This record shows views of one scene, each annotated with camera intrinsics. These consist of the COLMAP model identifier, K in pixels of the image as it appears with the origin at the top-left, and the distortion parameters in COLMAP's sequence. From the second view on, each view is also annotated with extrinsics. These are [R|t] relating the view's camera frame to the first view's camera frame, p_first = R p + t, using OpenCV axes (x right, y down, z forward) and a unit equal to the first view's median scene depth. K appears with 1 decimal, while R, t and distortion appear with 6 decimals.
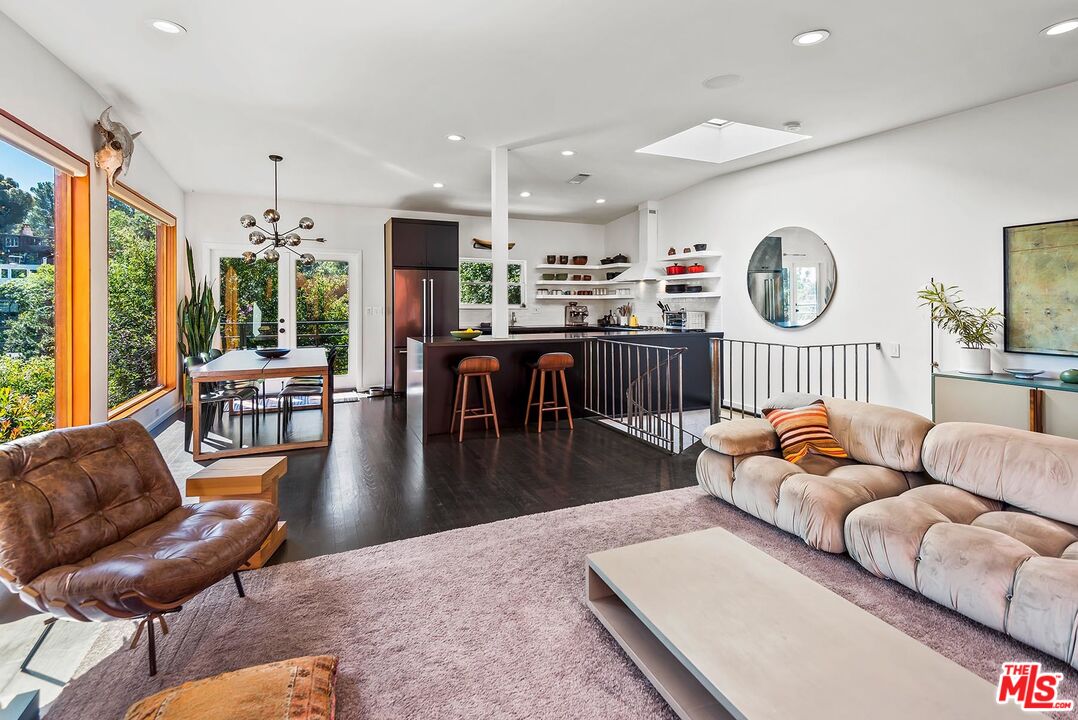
lens RADIAL K [[497.3, 0, 540.5], [0, 497.3, 312.1], [0, 0, 1]] dist [0.009084, -0.000496]
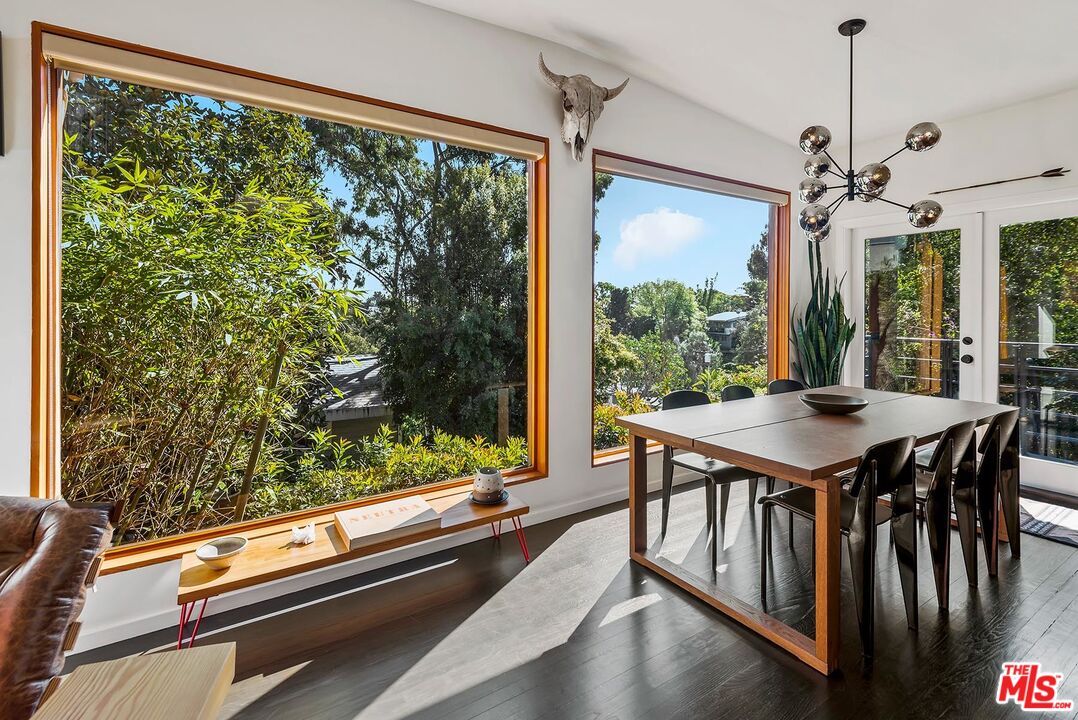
lens RADIAL K [[508.7, 0, 541.1], [0, 508.7, 313.4], [0, 0, 1]] dist [0.010096, -0.000185]
pose [[0.151560, 0.001844, -0.988446, -0.048289], [-0.011667, 0.999932, 0.000077, -0.007960], [0.988379, 0.011521, 0.151571, 0.531328]]
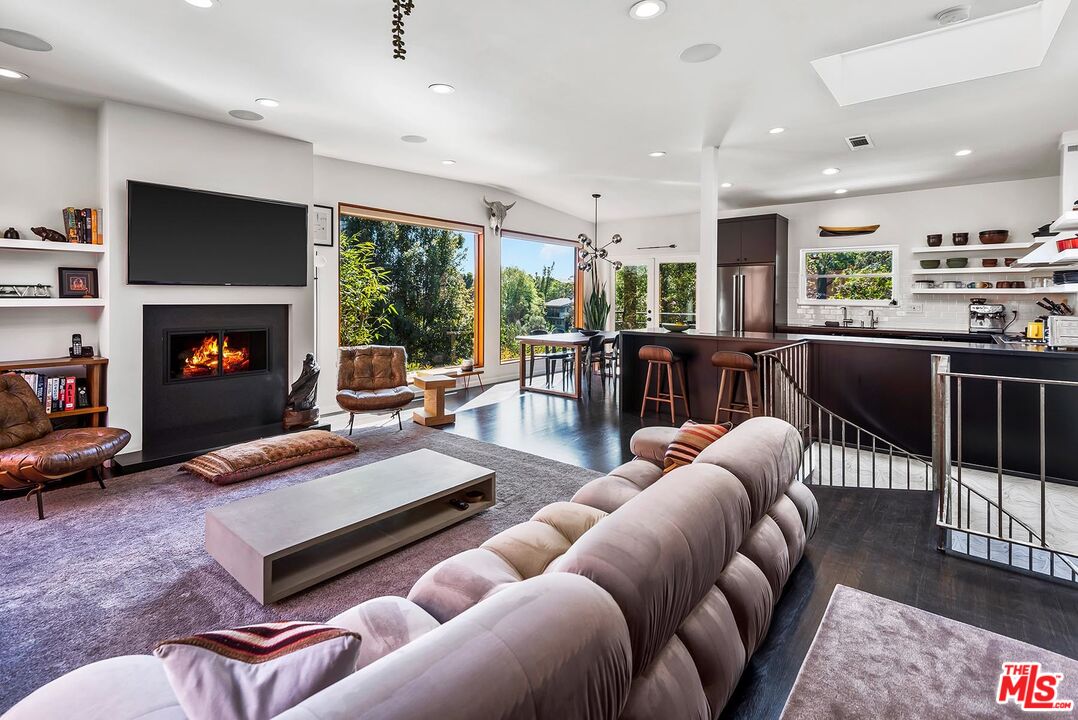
lens RADIAL K [[507.0, 0, 539.8], [0, 507.0, 296.0], [0, 0, 1]] dist [0.002152, -0.001909]
pose [[0.441983, 0.000162, -0.897023, 0.605607], [-0.020962, 0.999729, -0.010148, -0.004739], [0.896779, 0.023289, 0.441866, 0.197545]]
